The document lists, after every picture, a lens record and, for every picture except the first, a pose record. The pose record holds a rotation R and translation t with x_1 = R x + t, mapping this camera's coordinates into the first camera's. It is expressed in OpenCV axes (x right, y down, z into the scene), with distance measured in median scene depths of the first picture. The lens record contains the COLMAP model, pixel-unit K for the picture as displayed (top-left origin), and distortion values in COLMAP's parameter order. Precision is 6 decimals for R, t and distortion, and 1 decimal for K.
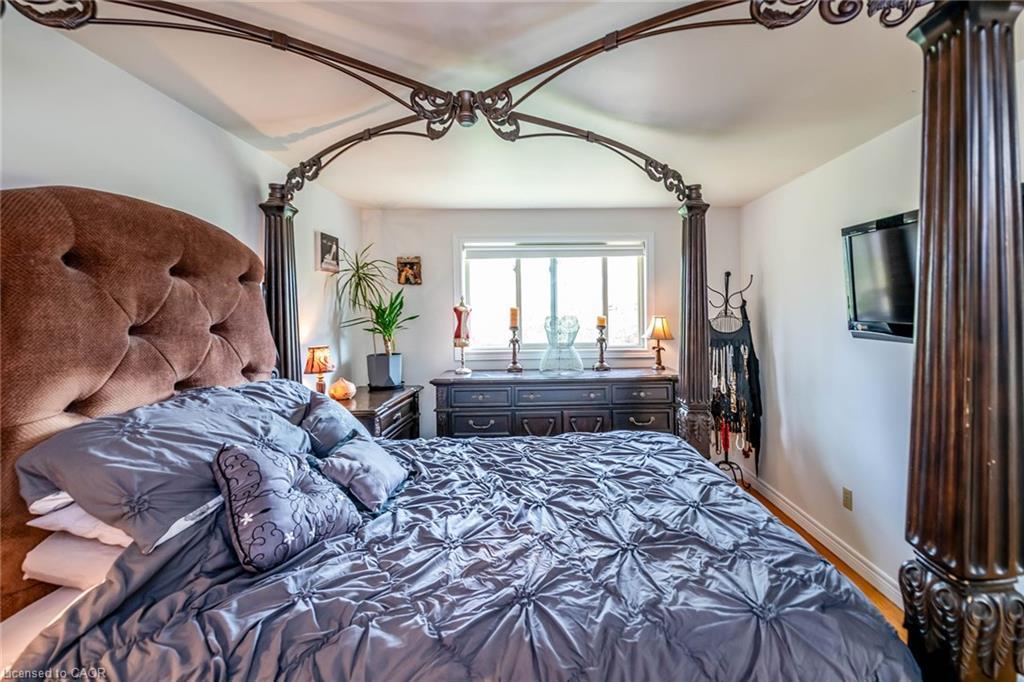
lens RADIAL K [[433.8, 0, 517.5], [0, 433.8, 315.6], [0, 0, 1]] dist [-0.001061, -0.000197]
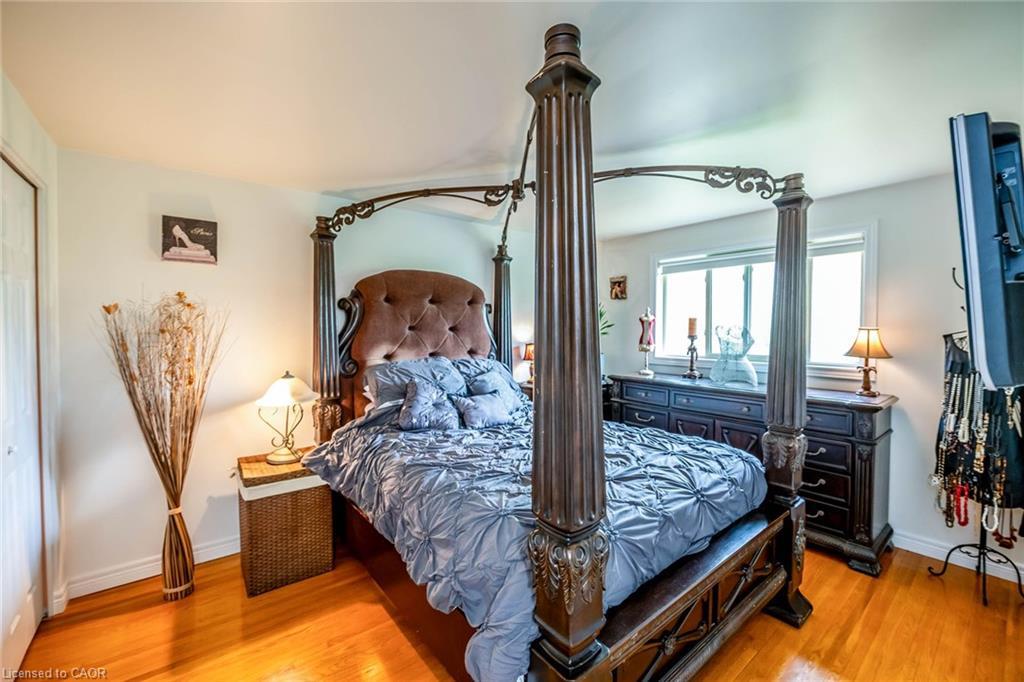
lens RADIAL K [[417.0, 0, 508.9], [0, 417.0, 336.4], [0, 0, 1]] dist [-0.002172, -0.000413]
pose [[0.602552, 0.032476, -0.797419, 0.738803], [-0.011501, 0.999421, 0.032013, 0.000172], [0.797997, -0.010119, 0.602577, 0.045254]]
